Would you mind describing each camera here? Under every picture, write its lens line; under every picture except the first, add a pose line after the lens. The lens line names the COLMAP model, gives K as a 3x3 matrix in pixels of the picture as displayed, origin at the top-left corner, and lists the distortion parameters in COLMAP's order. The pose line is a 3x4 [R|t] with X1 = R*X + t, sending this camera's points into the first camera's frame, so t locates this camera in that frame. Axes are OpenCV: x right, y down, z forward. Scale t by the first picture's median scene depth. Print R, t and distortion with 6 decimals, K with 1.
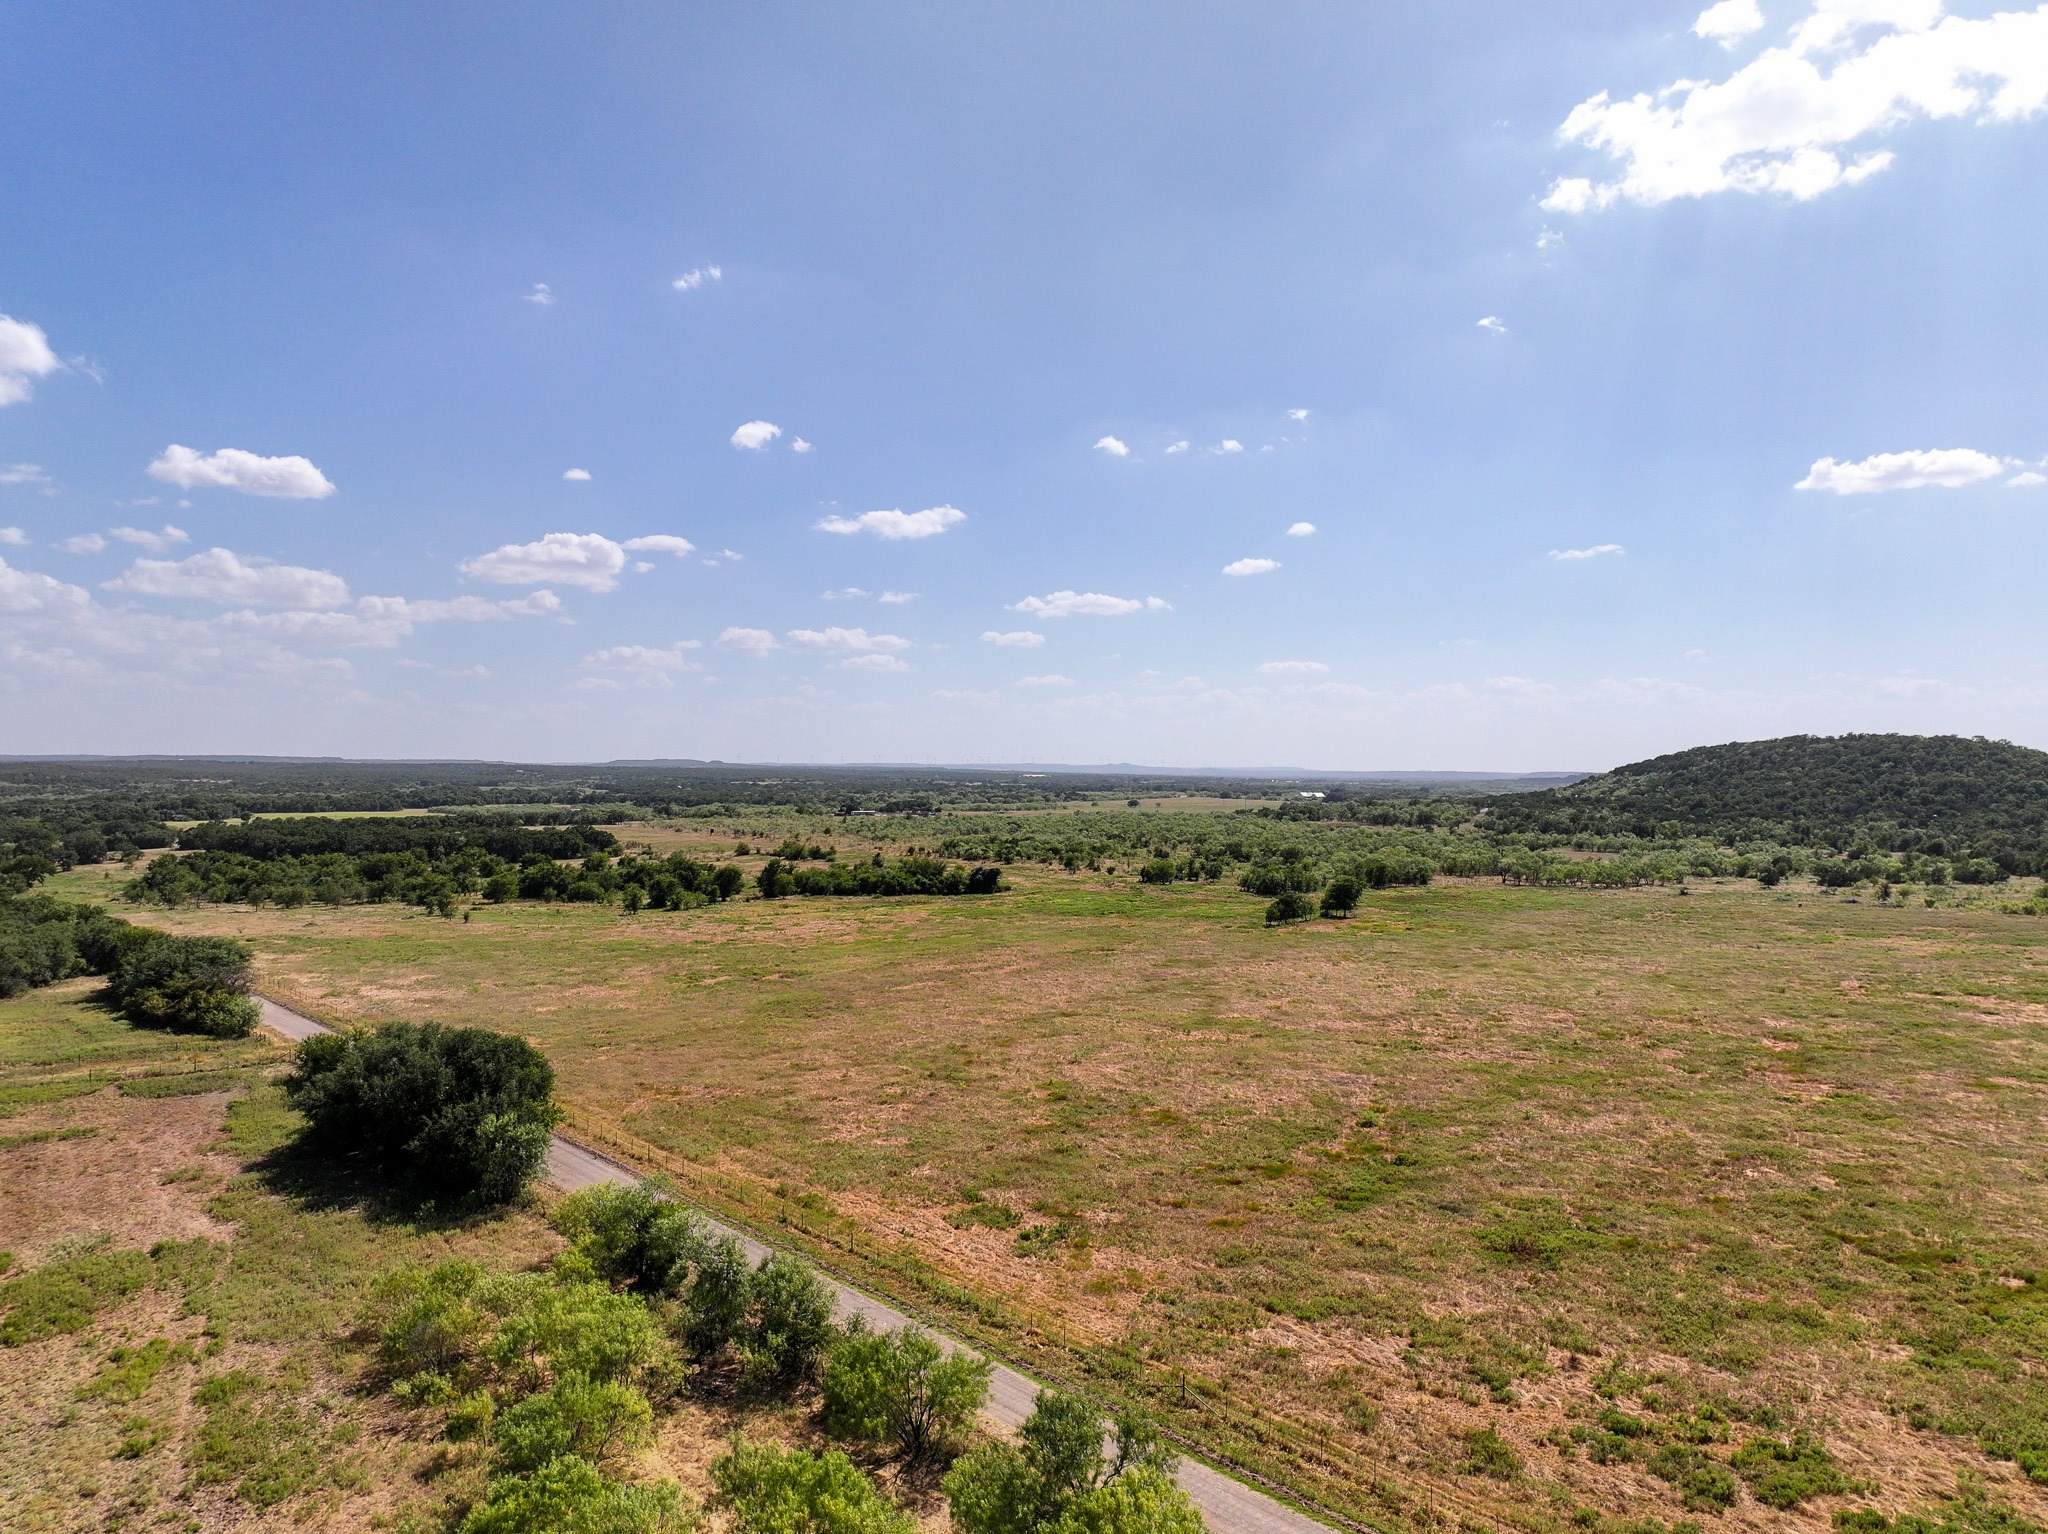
lens RADIAL K [[1433.7, 0, 1023.3], [0, 1433.7, 695.0], [0, 0, 1]] dist [-0.001535, 0.021353]
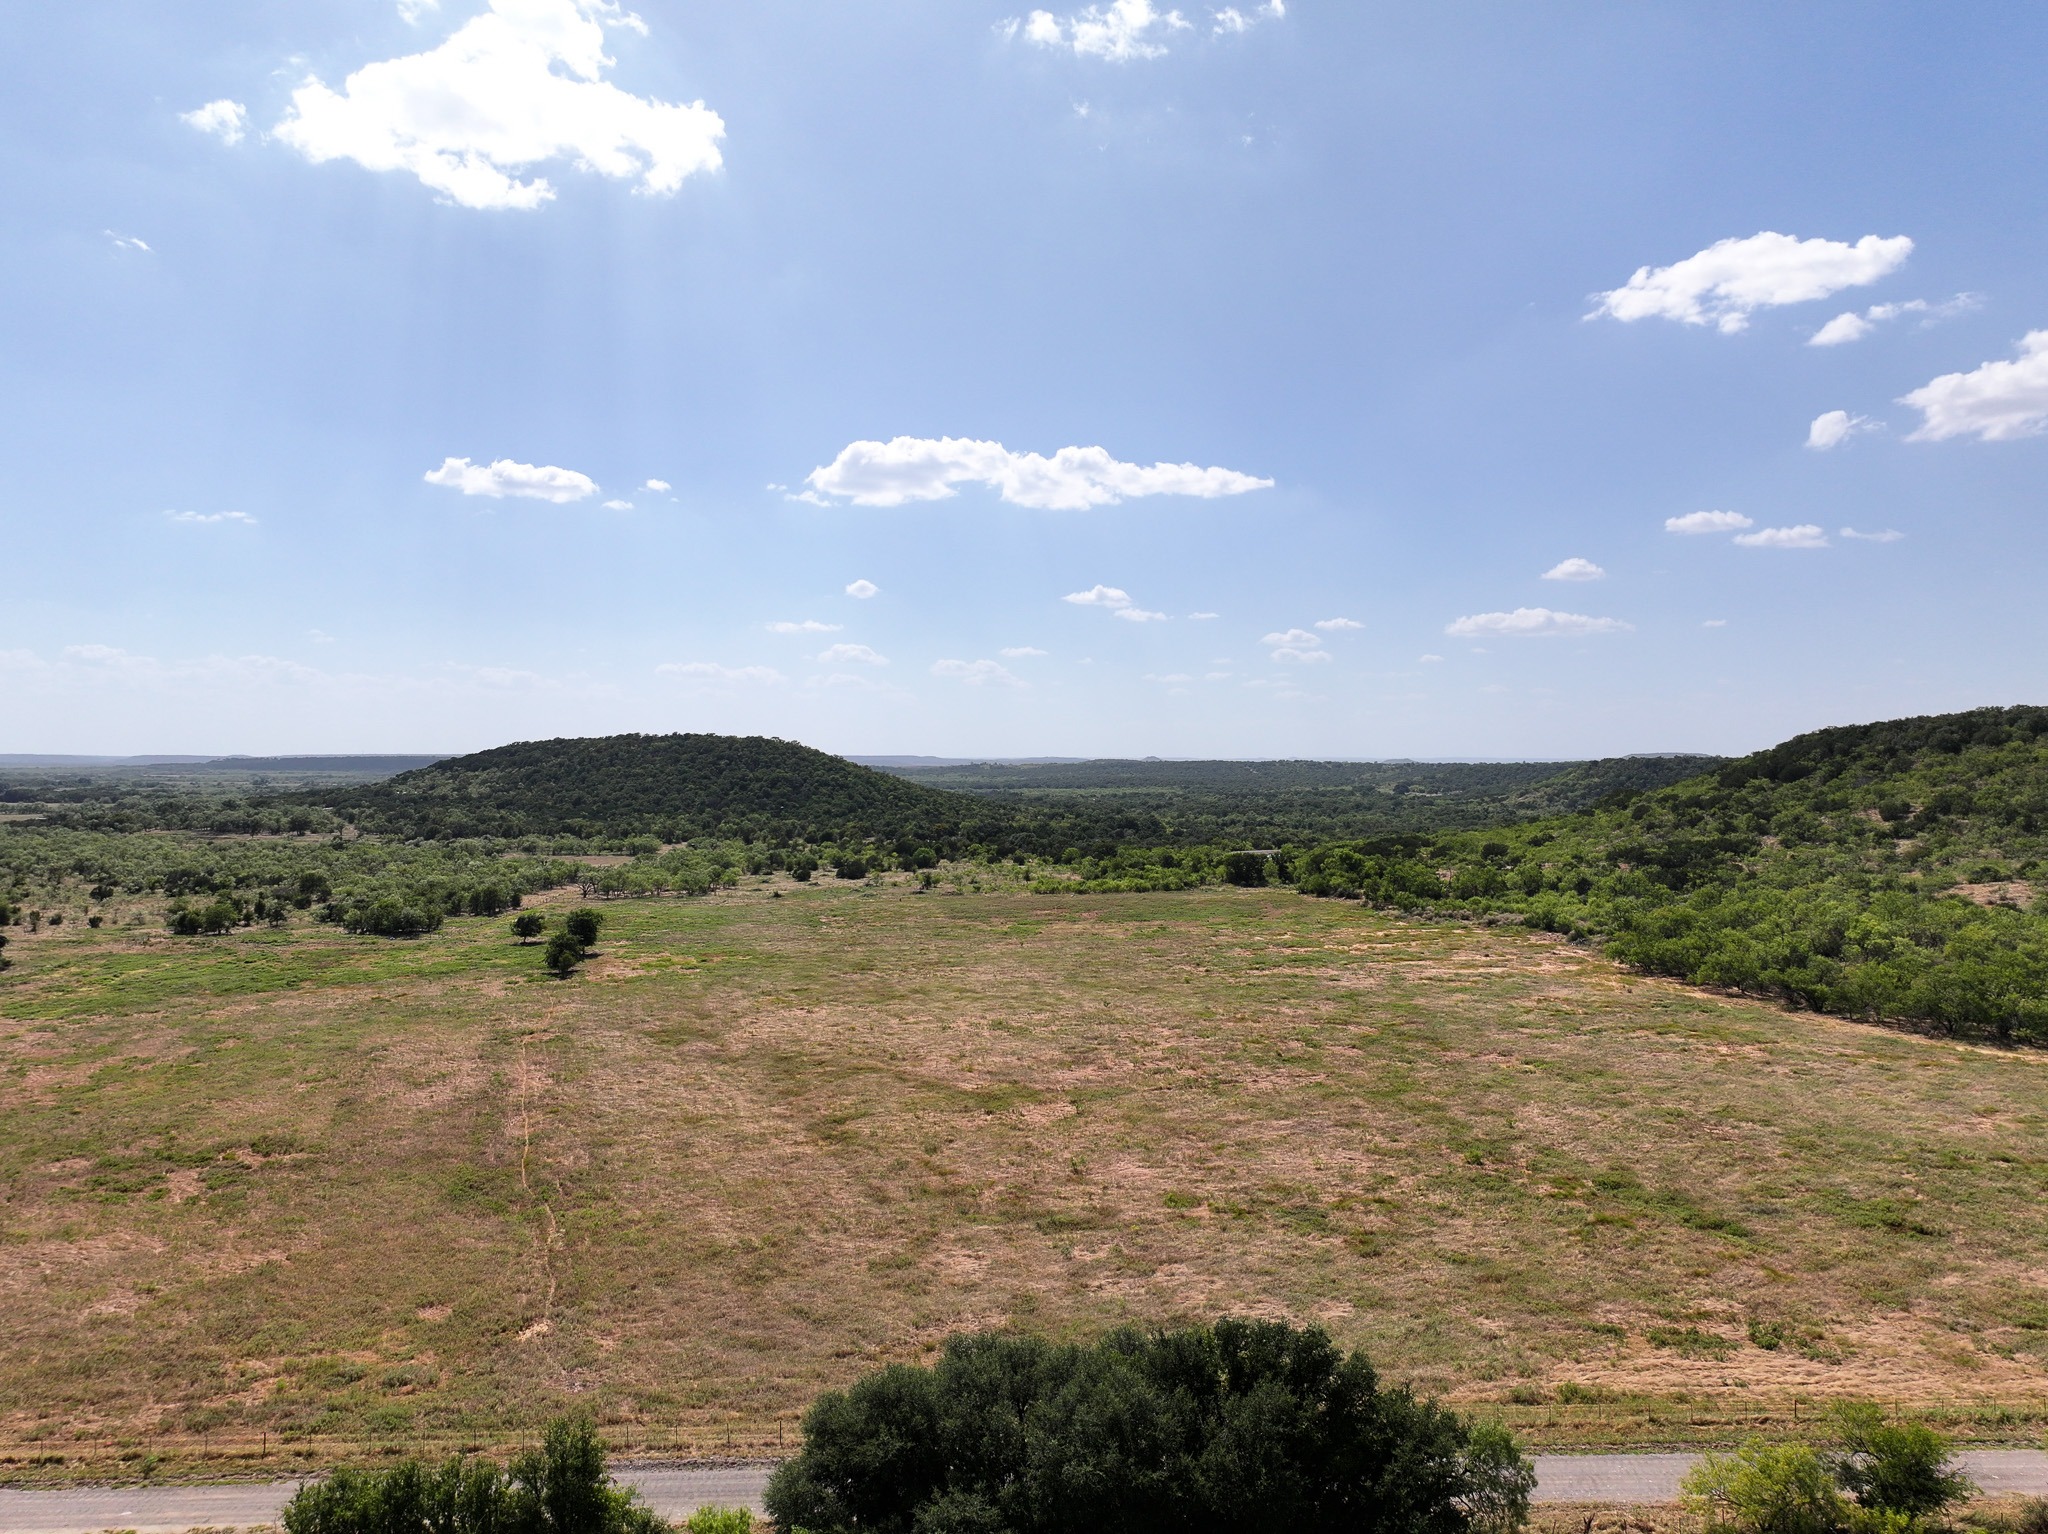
lens RADIAL K [[1433.7, 0, 1040.7], [0, 1433.7, 760.7], [0, 0, 1]] dist [-0.001535, 0.021353]
pose [[0.608154, -0.001835, 0.793817, -0.145298], [-0.044575, 0.998341, 0.036457, -0.005215], [-0.792567, -0.057556, 0.607063, 0.108993]]
